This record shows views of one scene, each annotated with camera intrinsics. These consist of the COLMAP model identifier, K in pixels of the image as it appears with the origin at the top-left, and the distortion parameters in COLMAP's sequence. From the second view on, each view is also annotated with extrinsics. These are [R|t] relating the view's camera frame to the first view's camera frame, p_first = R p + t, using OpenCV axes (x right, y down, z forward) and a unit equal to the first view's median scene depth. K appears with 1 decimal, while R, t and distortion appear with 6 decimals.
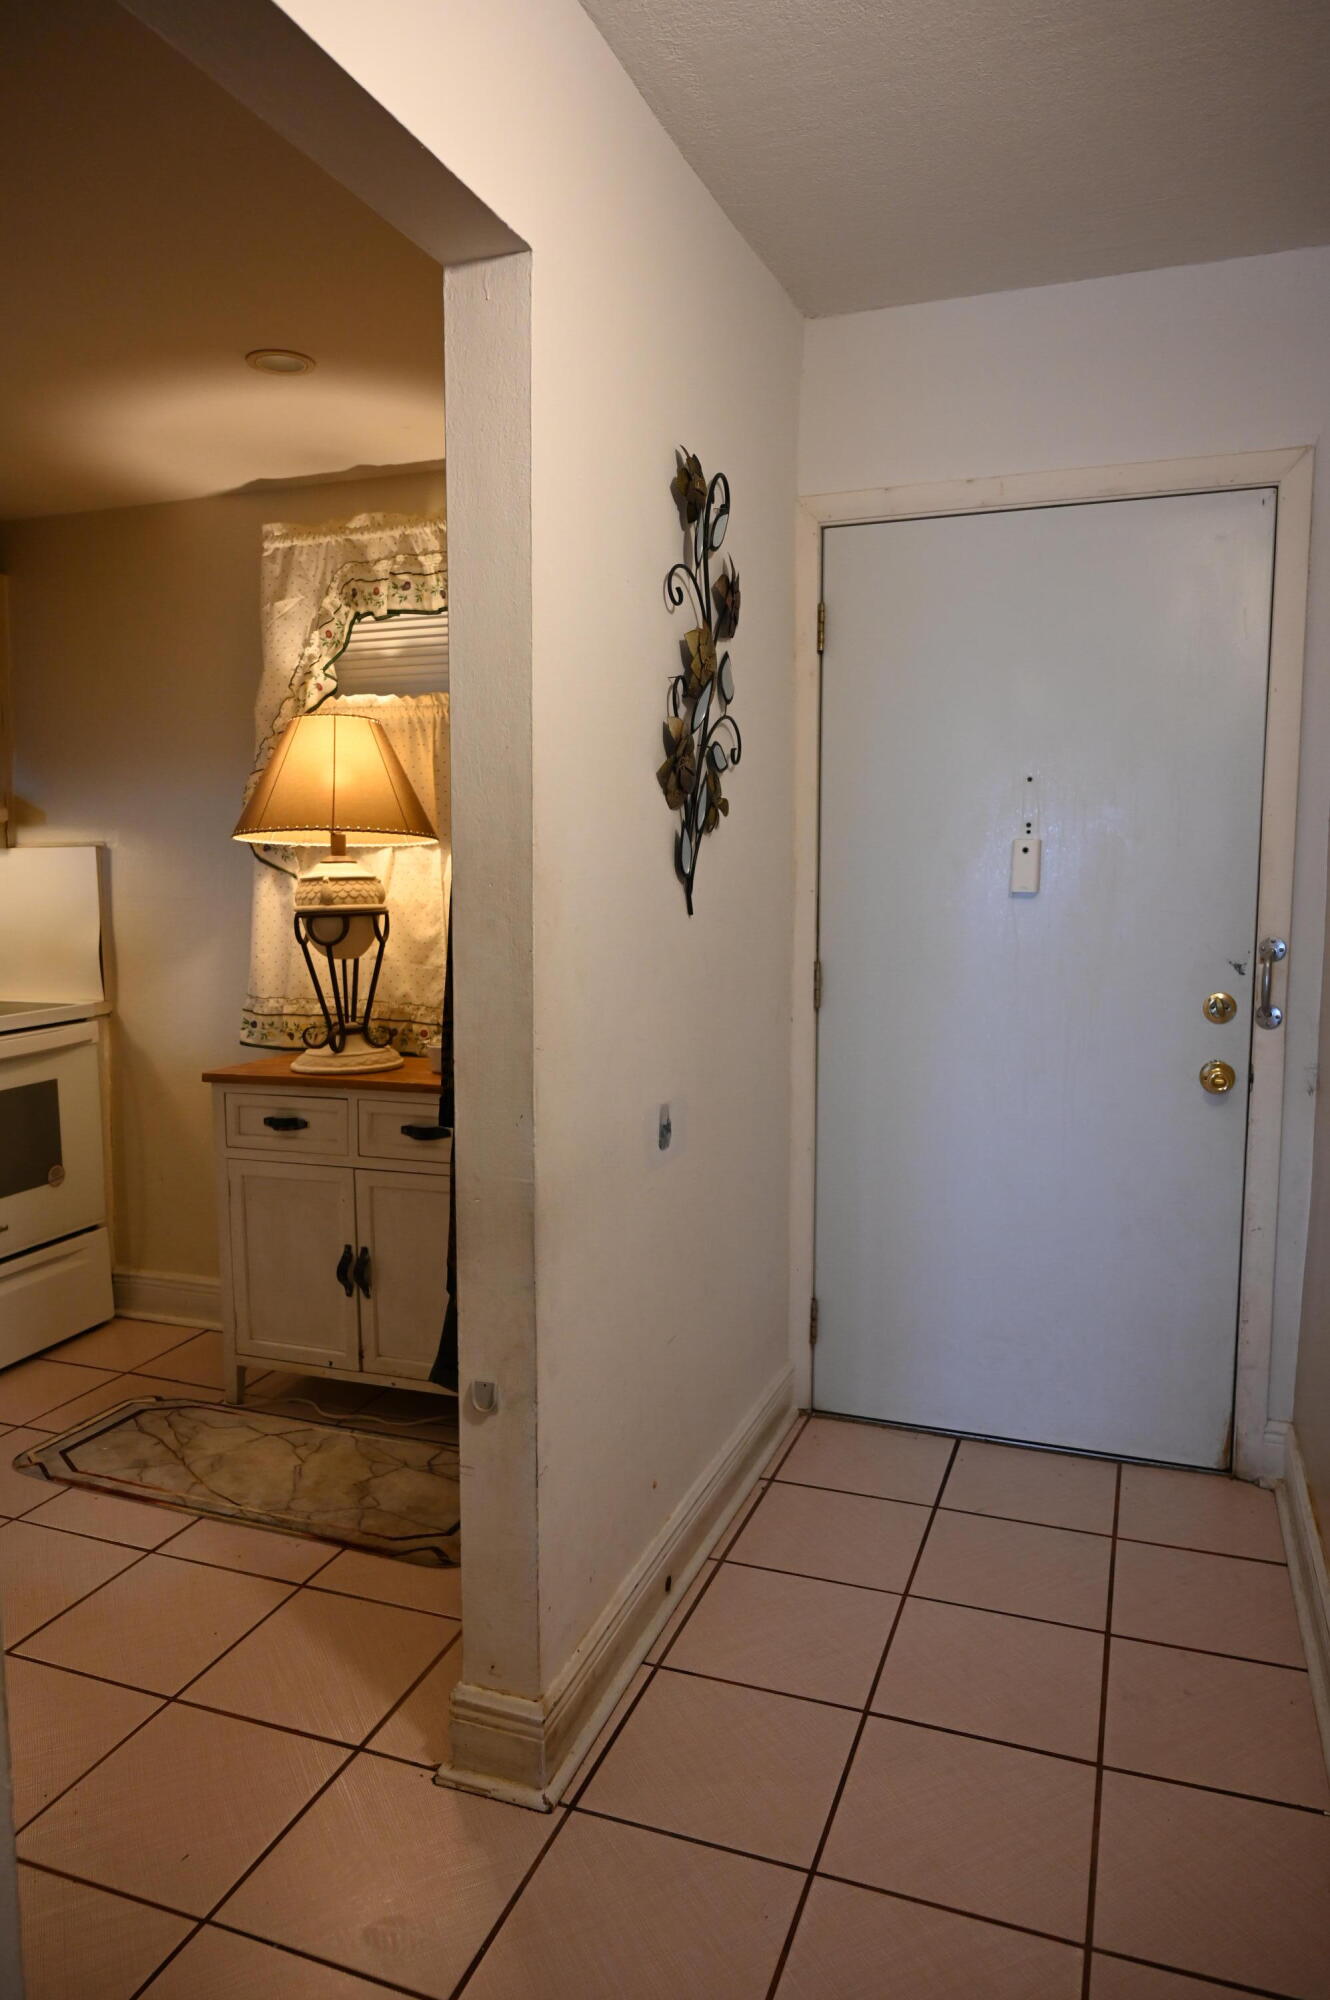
lens RADIAL K [[1324.9, 0, 652.4], [0, 1324.9, 1015.5], [0, 0, 1]] dist [-0.015443, 0.006283]
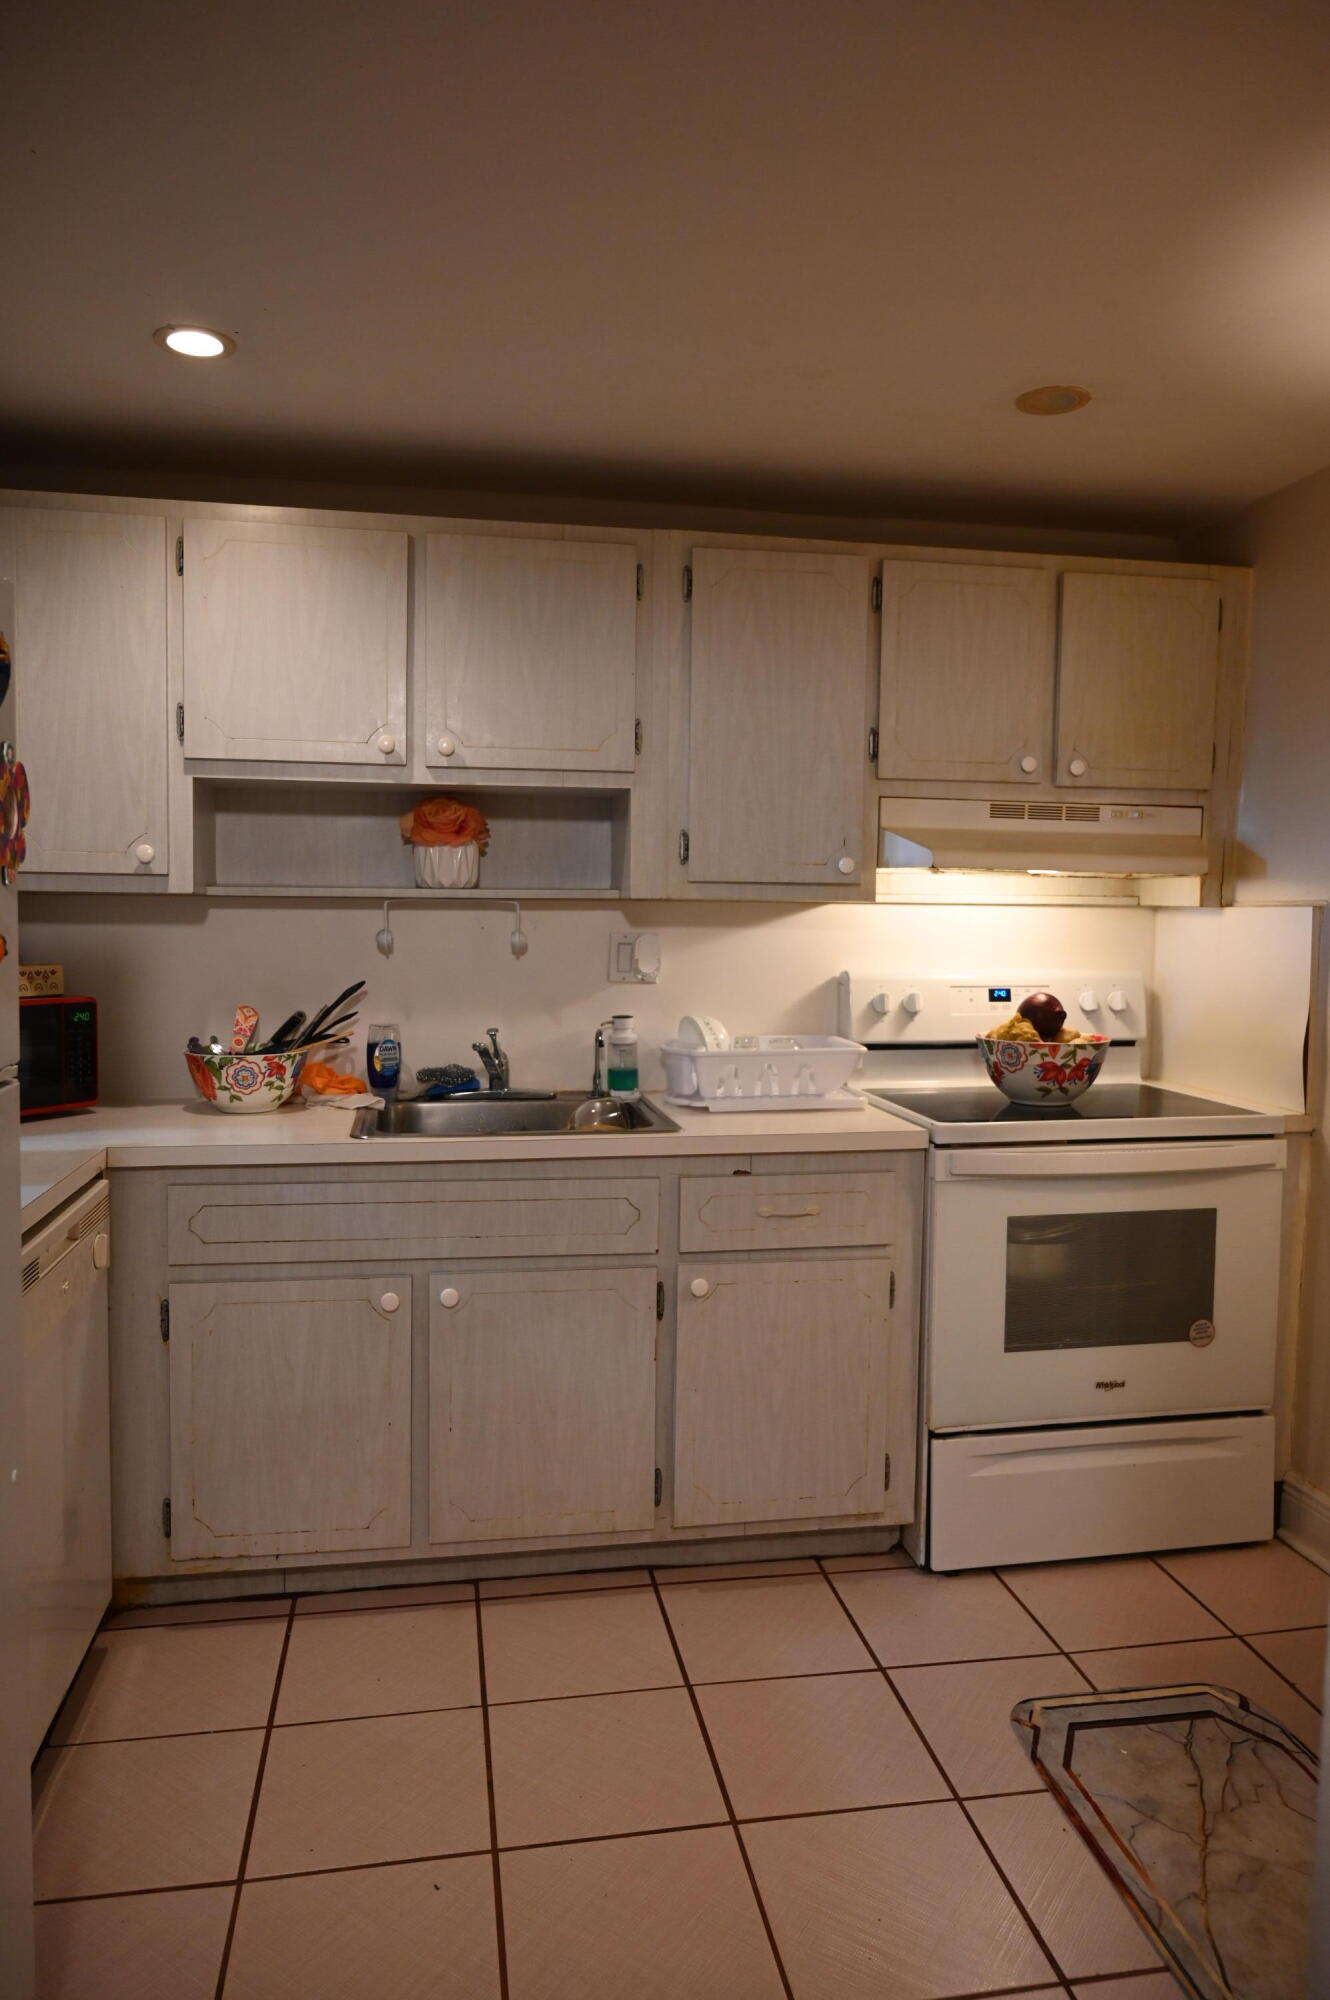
lens RADIAL K [[1324.9, 0, 664.2], [0, 1324.9, 994.8], [0, 0, 1]] dist [-0.015443, 0.006283]
pose [[0.514862, 0.065970, -0.854731, 0.033165], [-0.115197, 0.993316, 0.007275, -0.048345], [0.849498, 0.094717, 0.519020, 0.356445]]
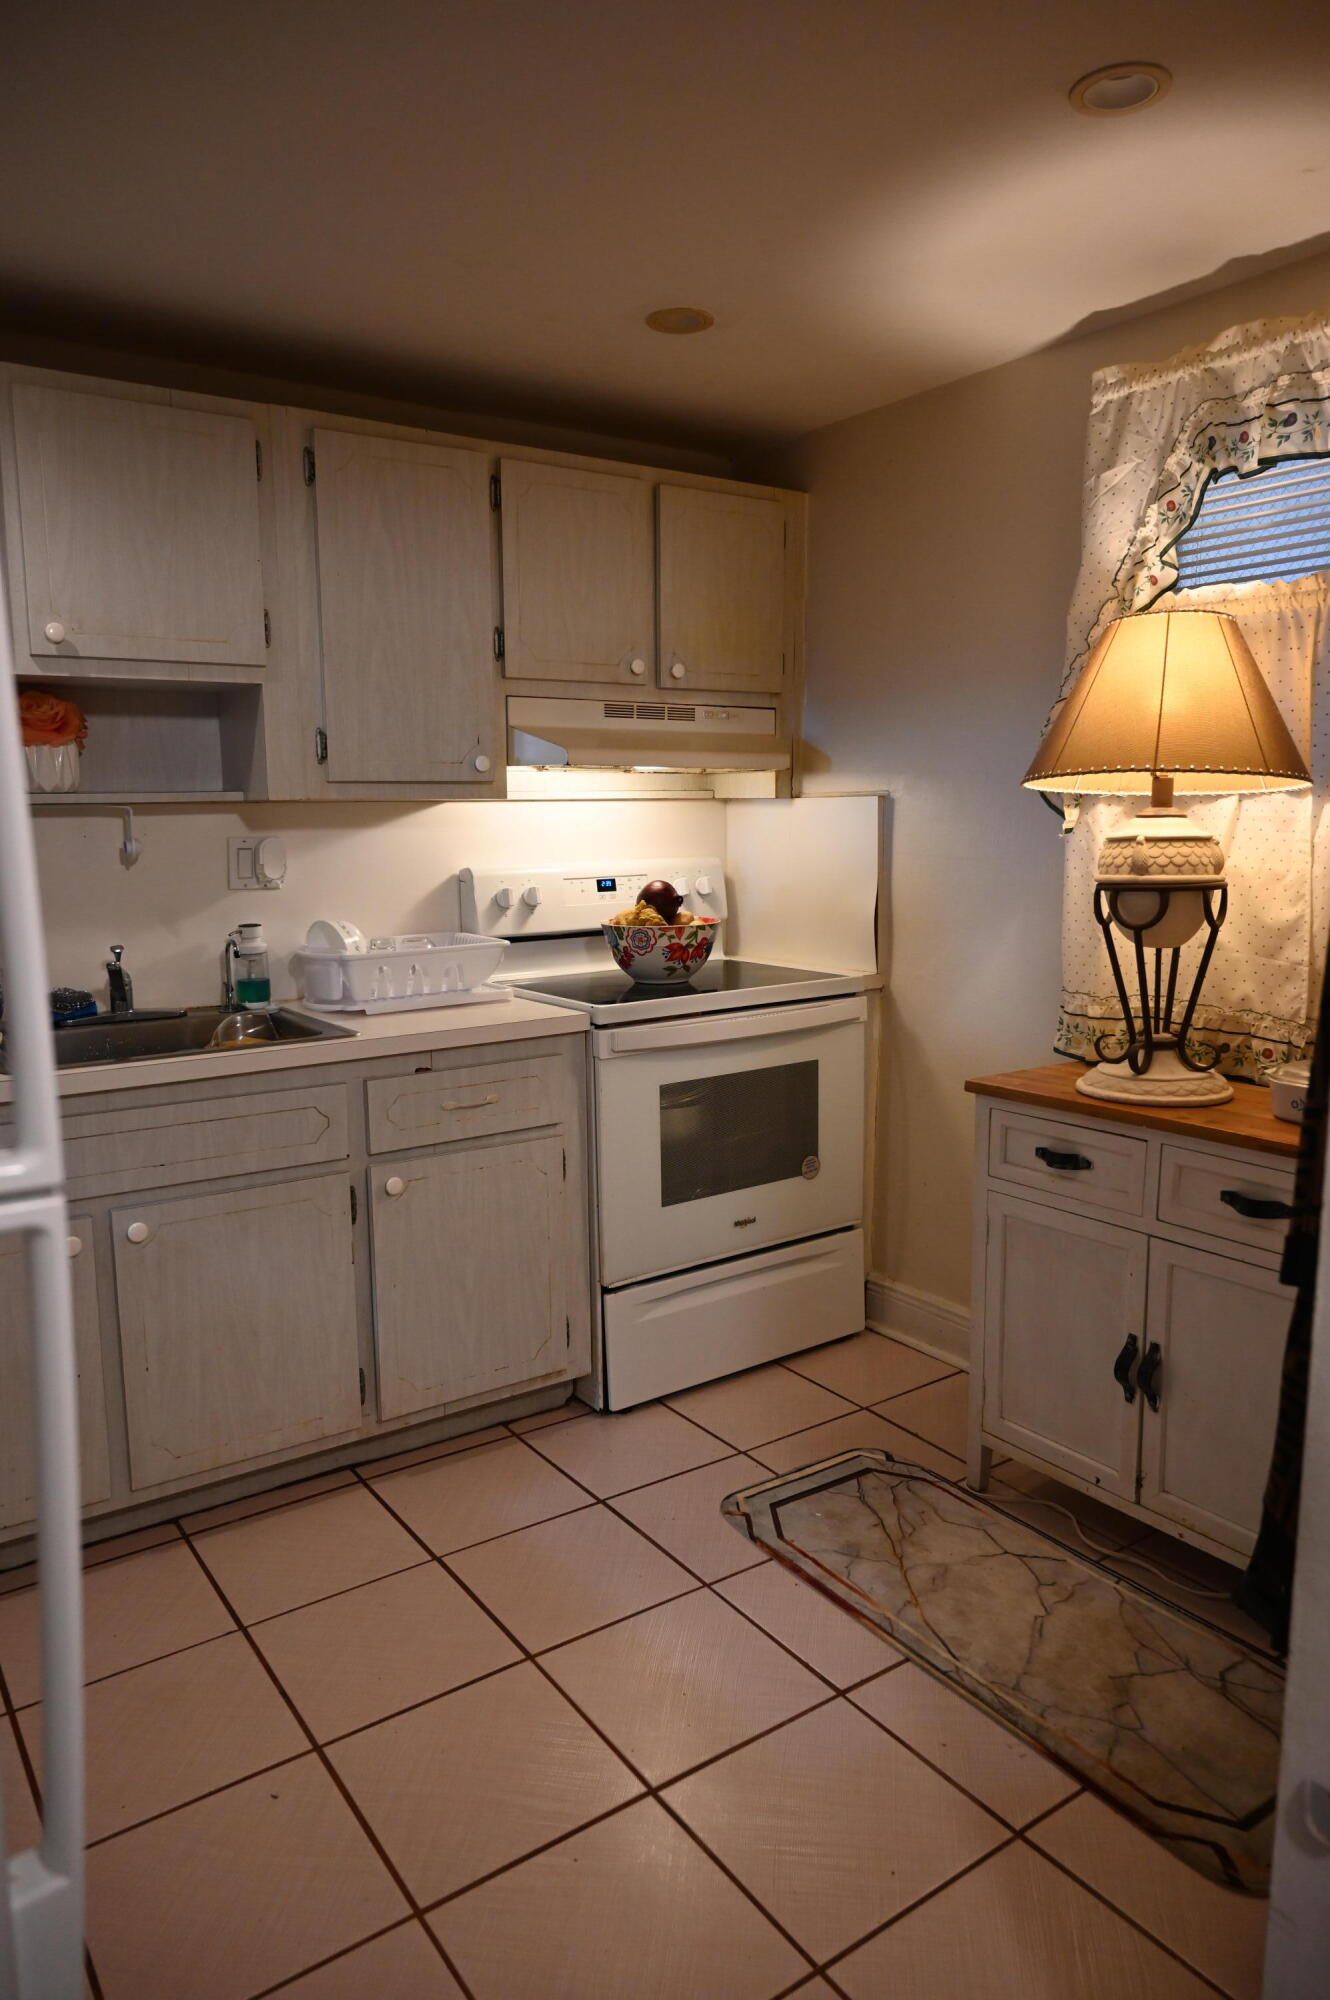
lens RADIAL K [[1324.9, 0, 676.4], [0, 1324.9, 1003.9], [0, 0, 1]] dist [-0.015443, 0.006283]
pose [[0.828348, 0.077717, -0.554796, -0.043351], [-0.059746, 0.996938, 0.050449, -0.031715], [0.557018, -0.008643, 0.830455, 0.232573]]
